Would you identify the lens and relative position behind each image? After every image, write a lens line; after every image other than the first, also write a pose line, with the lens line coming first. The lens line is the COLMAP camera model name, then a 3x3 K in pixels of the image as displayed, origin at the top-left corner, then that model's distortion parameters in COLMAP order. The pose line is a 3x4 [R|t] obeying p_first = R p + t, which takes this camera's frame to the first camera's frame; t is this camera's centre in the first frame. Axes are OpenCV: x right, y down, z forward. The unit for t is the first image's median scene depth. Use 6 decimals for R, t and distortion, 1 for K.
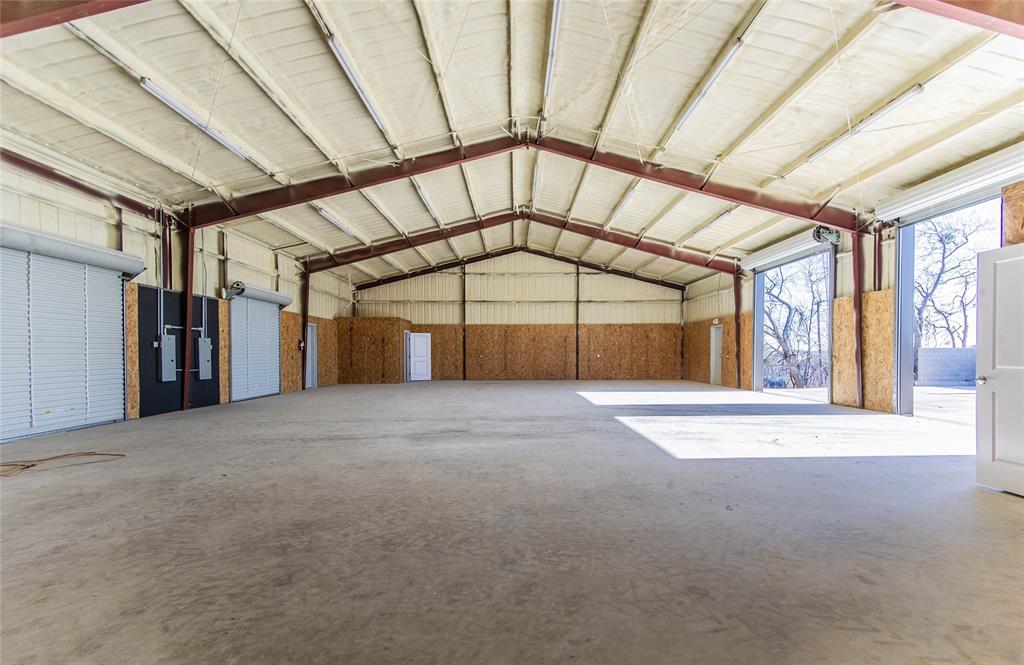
lens RADIAL K [[505.6, 0, 527.0], [0, 505.6, 356.0], [0, 0, 1]] dist [0.102467, -0.056939]
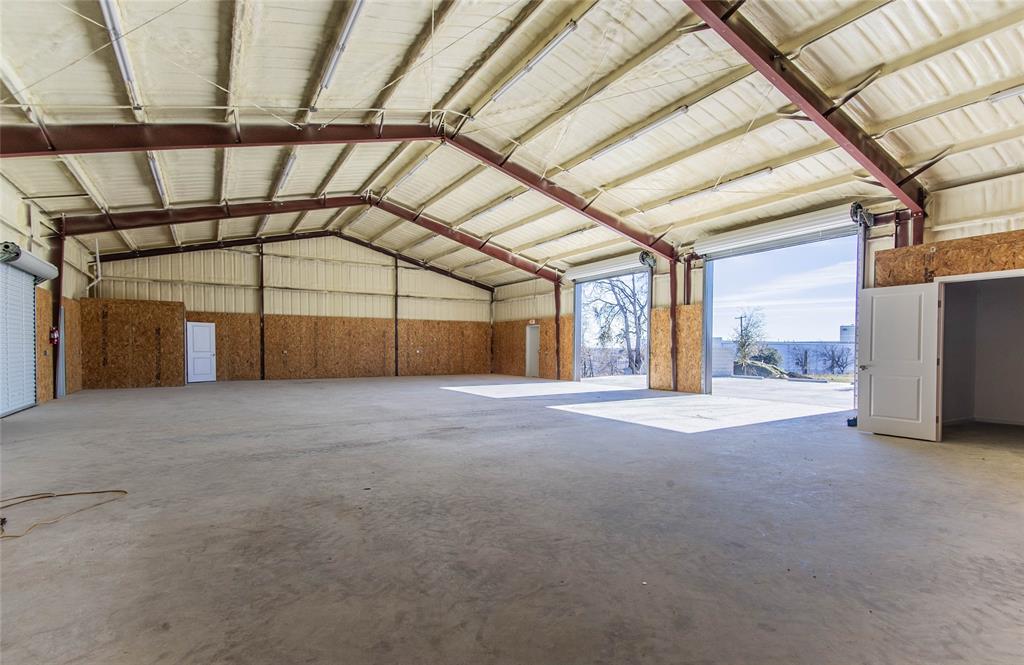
lens RADIAL K [[505.6, 0, 527.0], [0, 505.6, 356.0], [0, 0, 1]] dist [0.102467, -0.056939]
pose [[0.860724, -0.002189, 0.509067, -0.239396], [-0.002151, 0.999966, 0.007937, -0.000199], [-0.509067, -0.007926, 0.860690, 0.039293]]
